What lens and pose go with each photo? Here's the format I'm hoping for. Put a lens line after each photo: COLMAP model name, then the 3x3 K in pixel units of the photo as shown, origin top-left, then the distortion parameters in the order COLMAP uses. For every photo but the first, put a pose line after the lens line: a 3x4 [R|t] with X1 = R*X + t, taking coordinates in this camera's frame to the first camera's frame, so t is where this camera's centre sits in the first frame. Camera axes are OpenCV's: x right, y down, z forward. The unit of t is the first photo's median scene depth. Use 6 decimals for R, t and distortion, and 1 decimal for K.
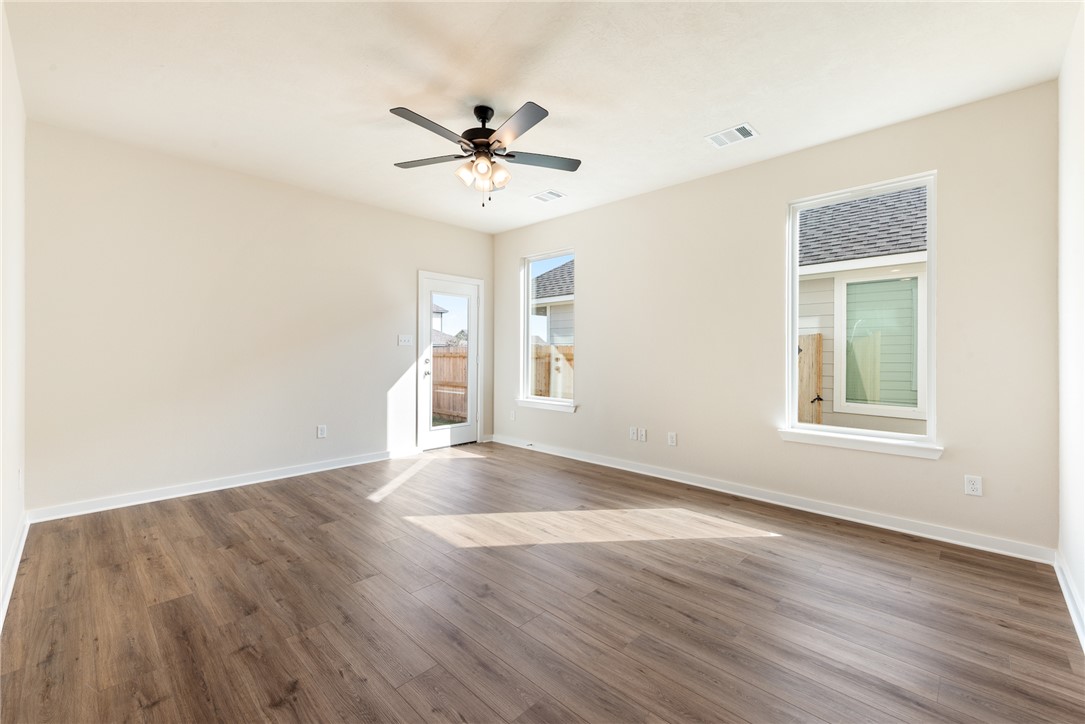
lens RADIAL K [[450.7, 0, 545.0], [0, 450.7, 350.8], [0, 0, 1]] dist [0.000272, 0.000055]
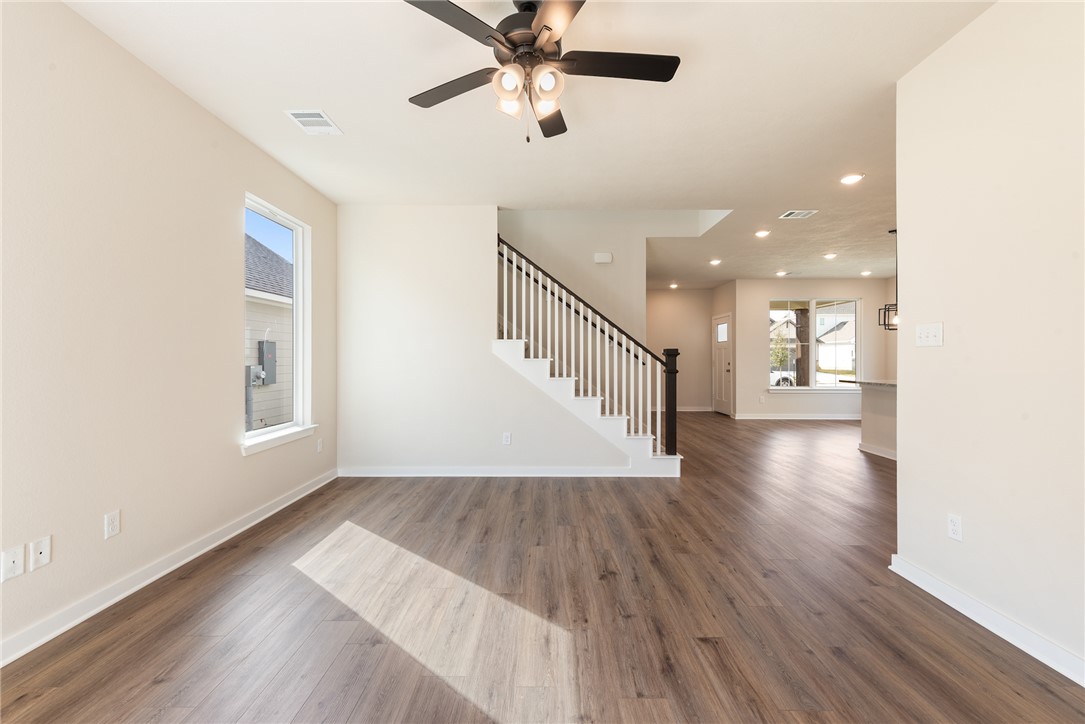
lens RADIAL K [[450.7, 0, 545.0], [0, 450.7, 350.8], [0, 0, 1]] dist [0.000272, 0.000055]
pose [[-0.691579, 0.006339, 0.722273, -0.665428], [-0.005959, 0.999877, -0.014481, 0.000749], [-0.722276, -0.014319, -0.691457, 1.510633]]
